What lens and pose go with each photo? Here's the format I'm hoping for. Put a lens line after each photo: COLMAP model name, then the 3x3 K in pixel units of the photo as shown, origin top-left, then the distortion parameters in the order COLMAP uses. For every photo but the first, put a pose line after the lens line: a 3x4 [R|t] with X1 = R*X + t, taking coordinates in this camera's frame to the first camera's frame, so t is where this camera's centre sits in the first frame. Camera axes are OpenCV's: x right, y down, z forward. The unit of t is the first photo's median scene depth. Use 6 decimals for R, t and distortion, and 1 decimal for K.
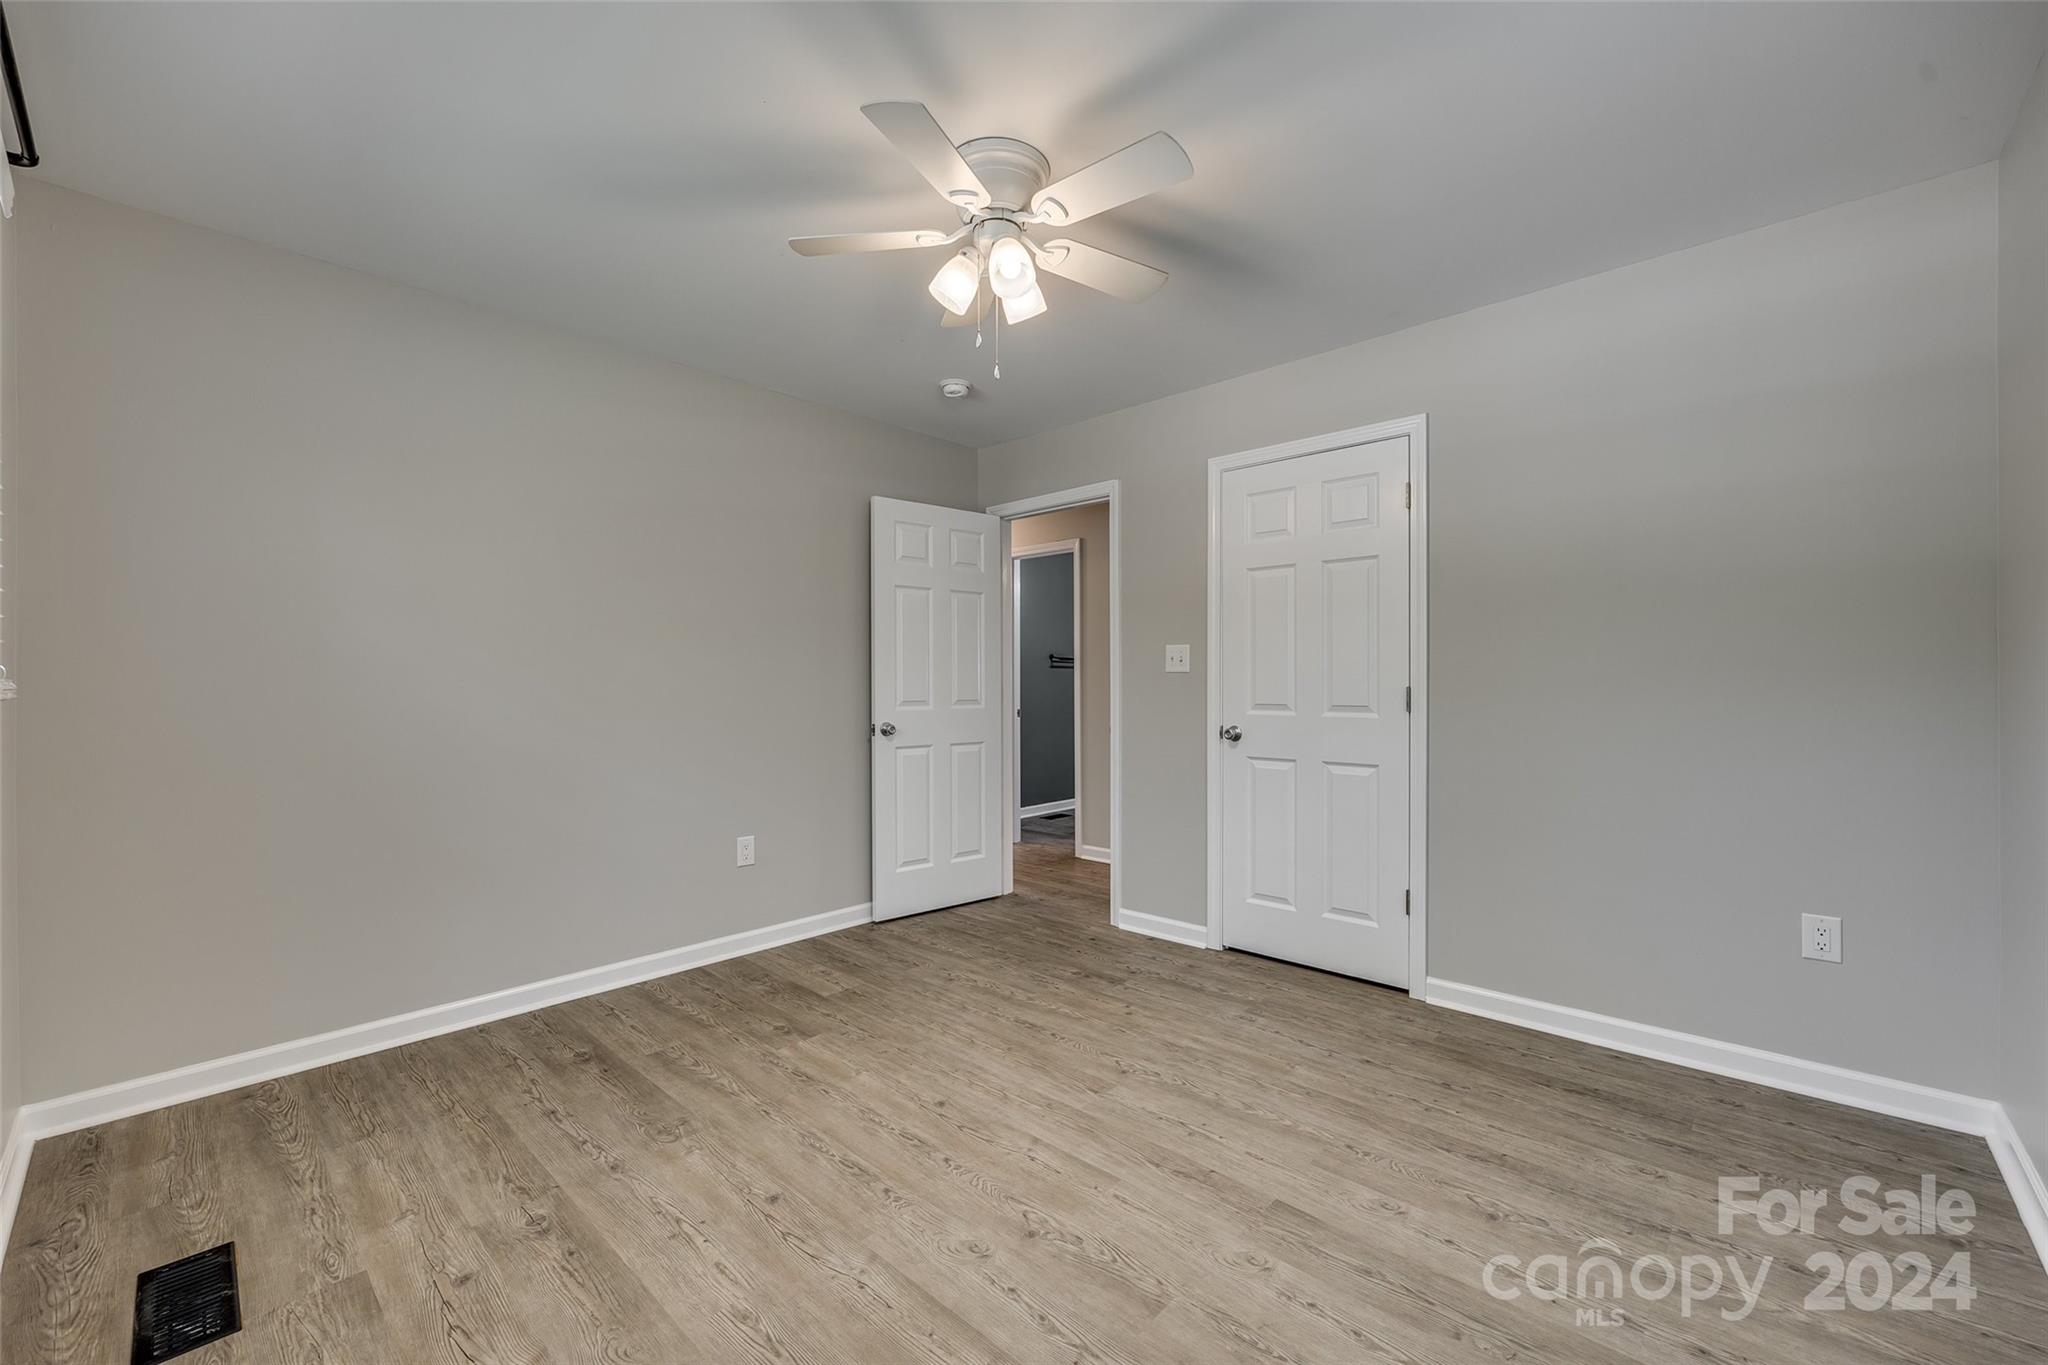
lens RADIAL K [[819.5, 0, 1024.0], [0, 819.5, 682.5], [0, 0, 1]] dist [-0.002758, -0.000303]
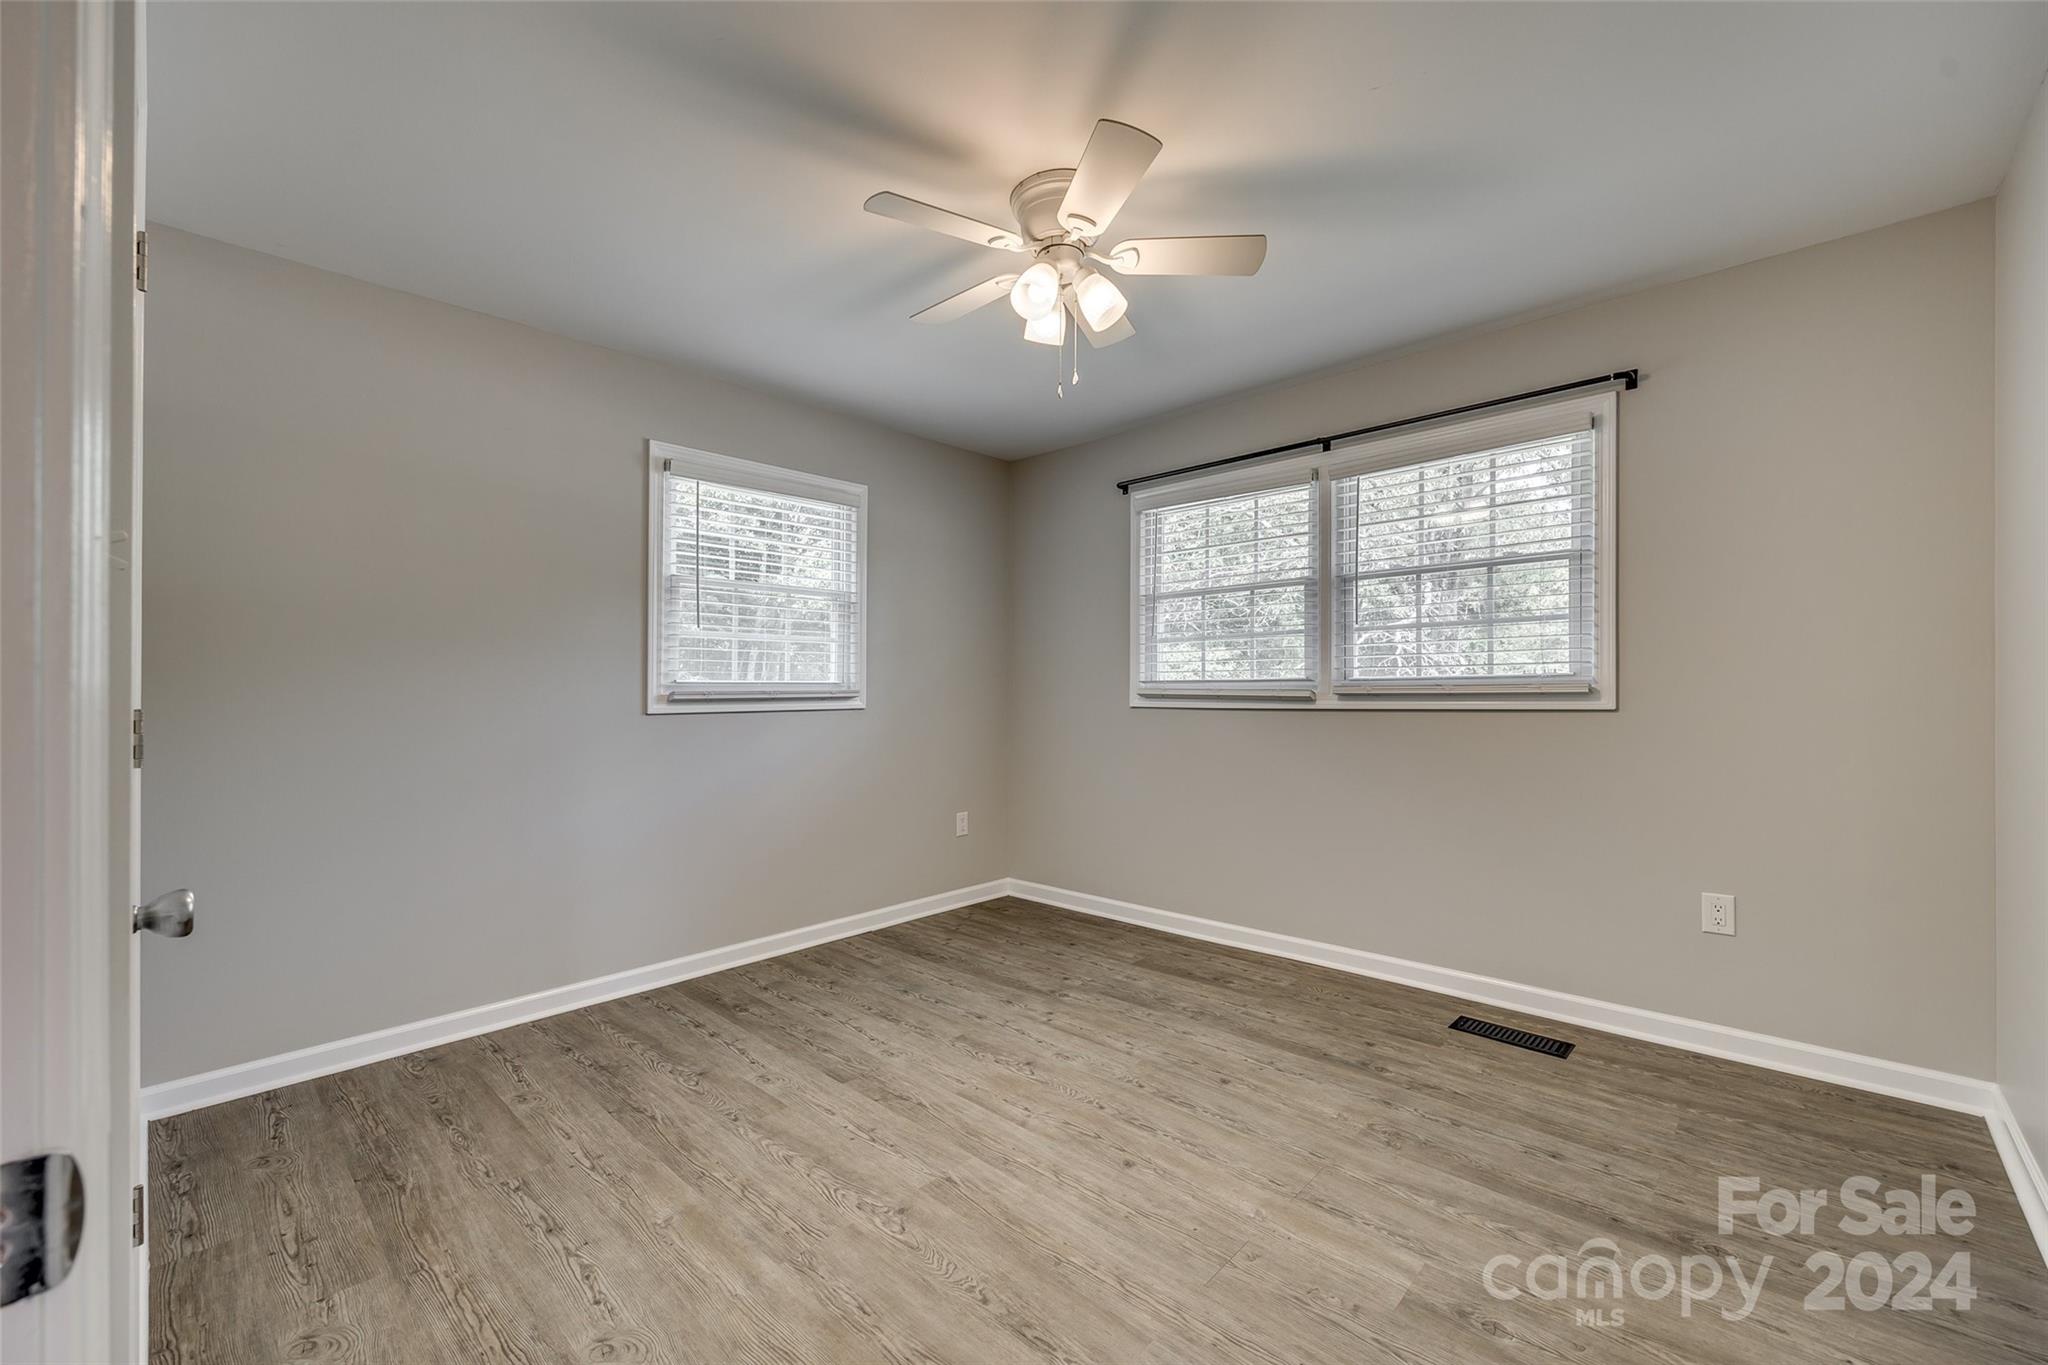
lens RADIAL K [[820.2, 0, 1033.0], [0, 820.2, 680.8], [0, 0, 1]] dist [-0.003362, 0.000111]
pose [[-0.999889, 0.014243, -0.004368, -0.001927], [0.014301, 0.999806, -0.013529, 0.002384], [0.004174, -0.013590, -0.999899, 1.765841]]
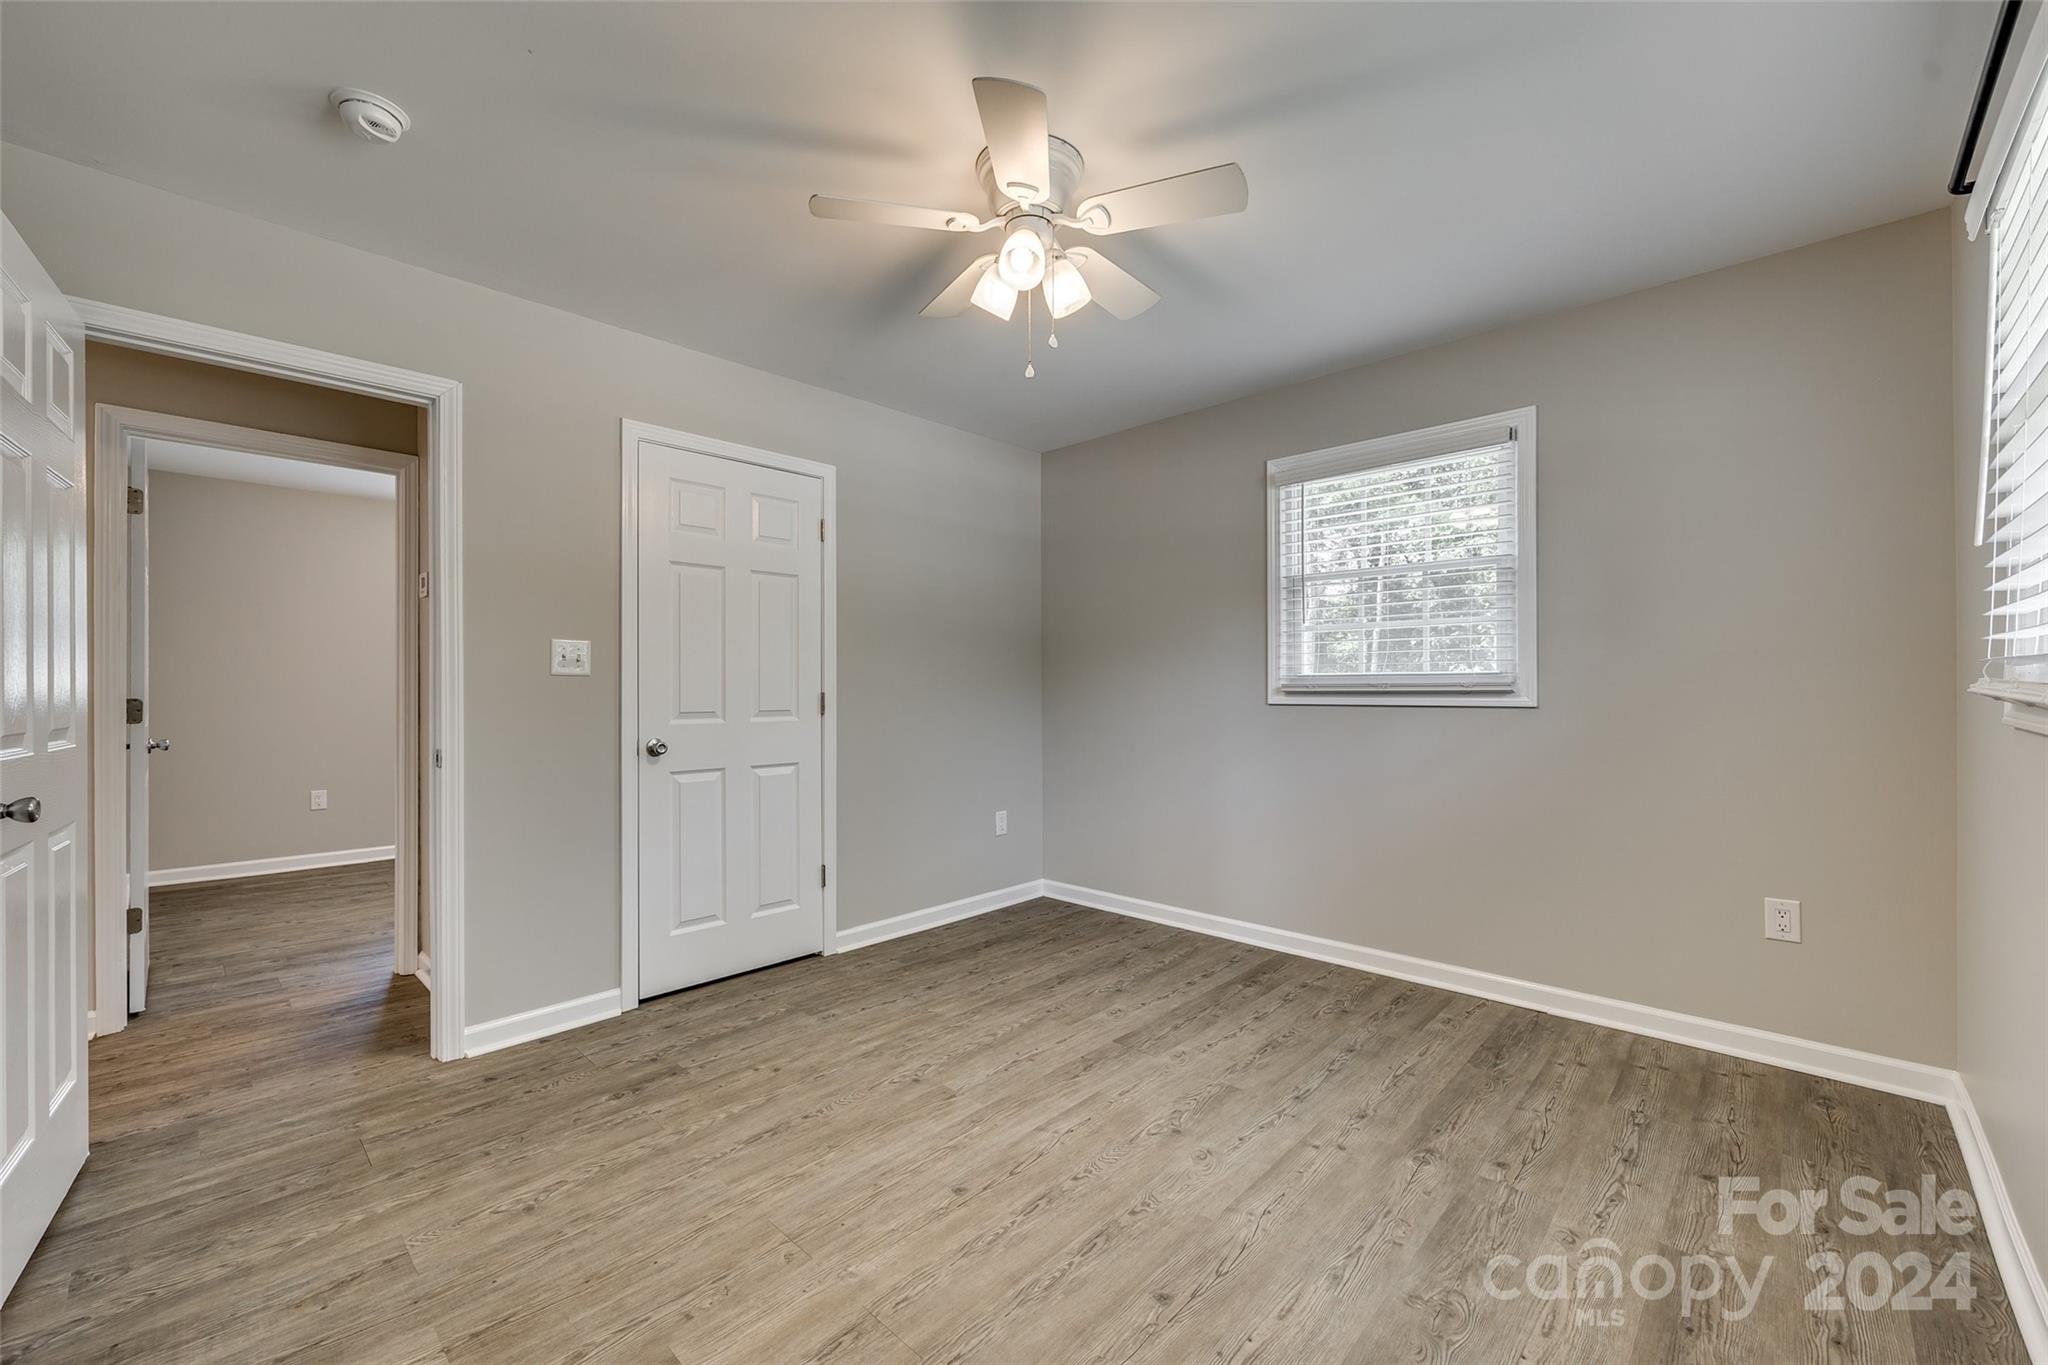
lens RADIAL K [[820.2, 0, 1033.0], [0, 820.2, 680.8], [0, 0, 1]] dist [-0.003362, 0.000111]
pose [[0.000803, 0.014592, 0.999893, -0.879346], [0.002594, 0.999890, -0.014594, 0.007717], [-0.999996, 0.002605, 0.000765, 0.861535]]
